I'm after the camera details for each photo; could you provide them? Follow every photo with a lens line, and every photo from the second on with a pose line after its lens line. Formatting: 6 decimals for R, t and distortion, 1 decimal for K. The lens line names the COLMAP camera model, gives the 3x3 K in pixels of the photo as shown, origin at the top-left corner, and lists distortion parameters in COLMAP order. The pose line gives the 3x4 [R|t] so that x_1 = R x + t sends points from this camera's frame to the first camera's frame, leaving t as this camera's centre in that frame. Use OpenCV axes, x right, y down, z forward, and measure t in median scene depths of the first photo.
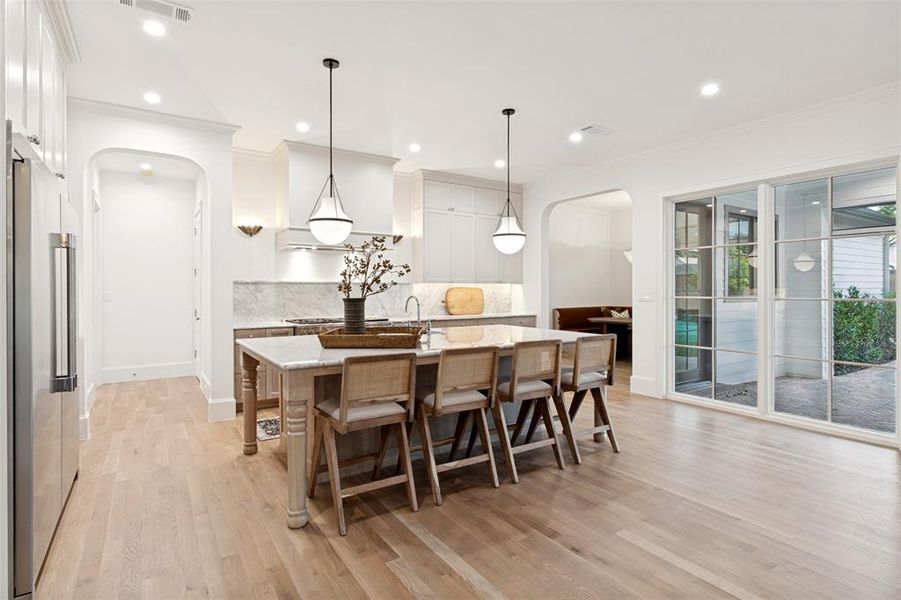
lens RADIAL K [[456.7, 0, 450.8], [0, 456.7, 290.5], [0, 0, 1]] dist [0.000455, -0.000246]
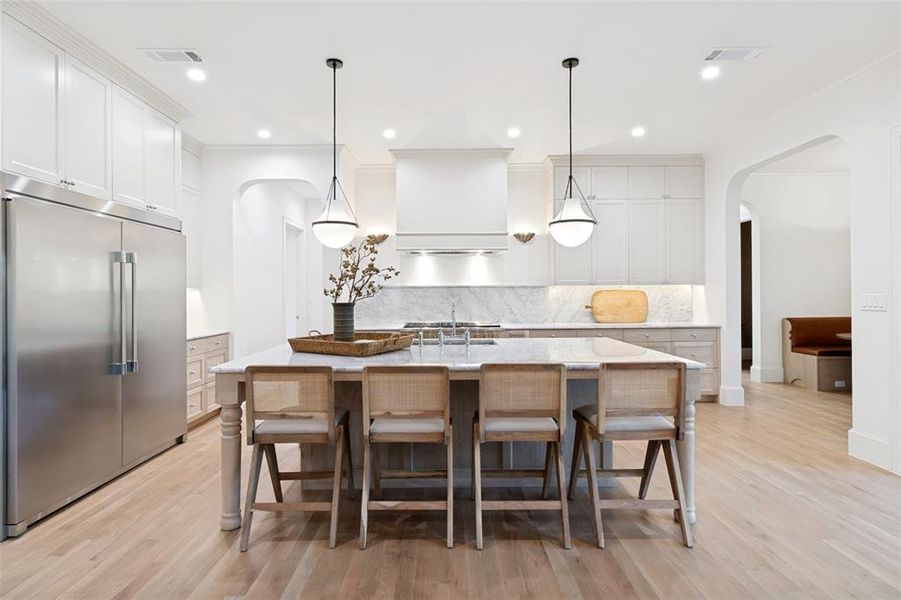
lens RADIAL K [[456.7, 0, 450.8], [0, 456.7, 290.5], [0, 0, 1]] dist [0.000455, -0.000246]
pose [[0.842306, -0.006865, -0.538956, 0.372967], [0.003755, 0.999969, -0.006869, -0.001891], [0.538986, 0.003762, 0.842306, 0.242779]]
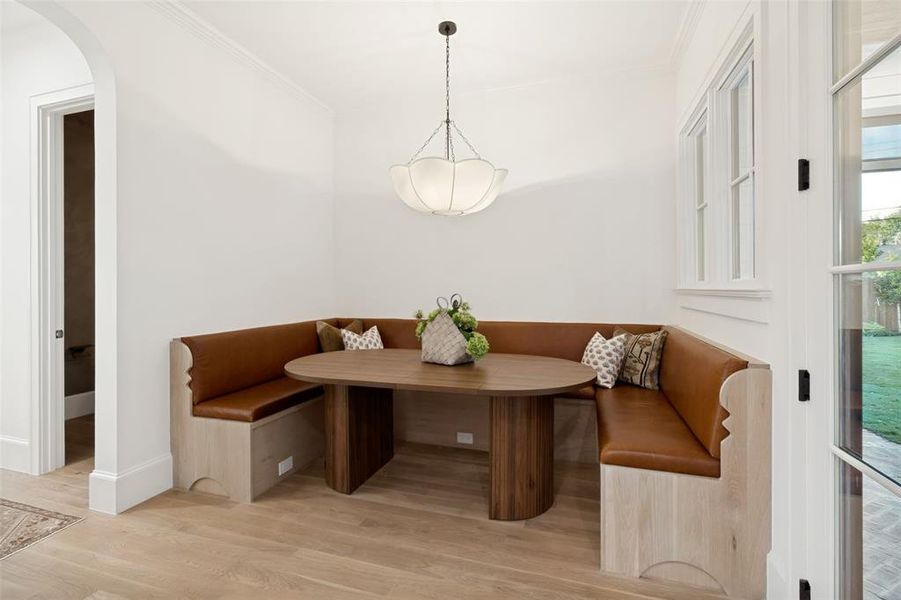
lens RADIAL K [[439.1, 0, 449.0], [0, 439.1, 287.0], [0, 0, 1]] dist [0.001761, 0.000183]
pose [[0.765691, -0.000562, 0.643209, 0.385114], [0.003025, 0.999992, -0.002728, 0.014015], [-0.643202, 0.004035, 0.765686, 1.419186]]
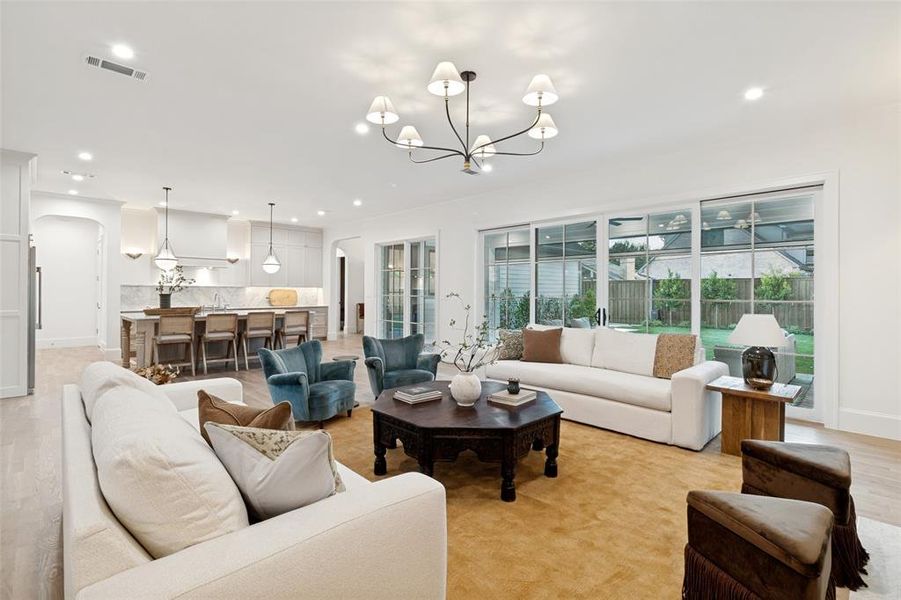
lens RADIAL K [[412.7, 0, 441.1], [0, 412.7, 290.8], [0, 0, 1]] dist [0.002845, 0.000122]
pose [[0.983183, 0.006535, 0.182508, 0.544588], [-0.005699, 0.999971, -0.005104, 0.003076], [-0.182536, 0.003978, 0.983191, -0.973803]]
